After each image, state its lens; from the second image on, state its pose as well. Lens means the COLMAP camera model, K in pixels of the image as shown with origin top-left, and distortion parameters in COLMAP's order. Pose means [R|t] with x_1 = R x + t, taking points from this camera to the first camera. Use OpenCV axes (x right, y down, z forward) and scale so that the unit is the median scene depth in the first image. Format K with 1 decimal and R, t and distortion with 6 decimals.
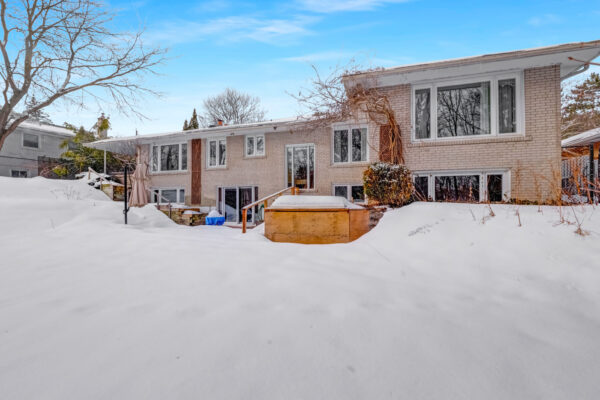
lens RADIAL K [[247.8, 0, 300.0], [0, 247.8, 200.0], [0, 0, 1]] dist [0.001814, 0.000075]
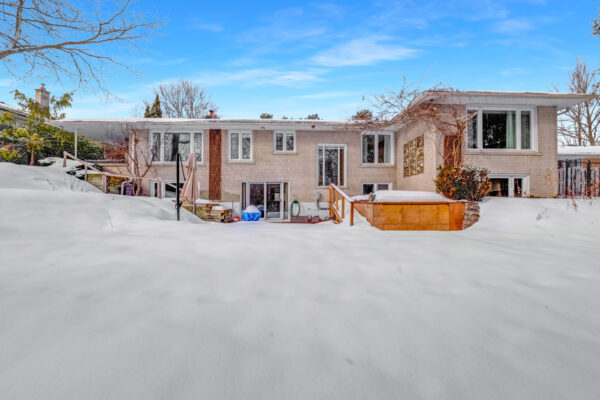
lens RADIAL K [[236.6, 0, 299.8], [0, 236.6, 197.0], [0, 0, 1]] dist [-0.002245, -0.000154]
pose [[0.950536, 0.010396, 0.310440, -0.432089], [-0.008360, 0.999934, -0.007887, 0.013589], [-0.310501, 0.004902, 0.950560, 0.065903]]
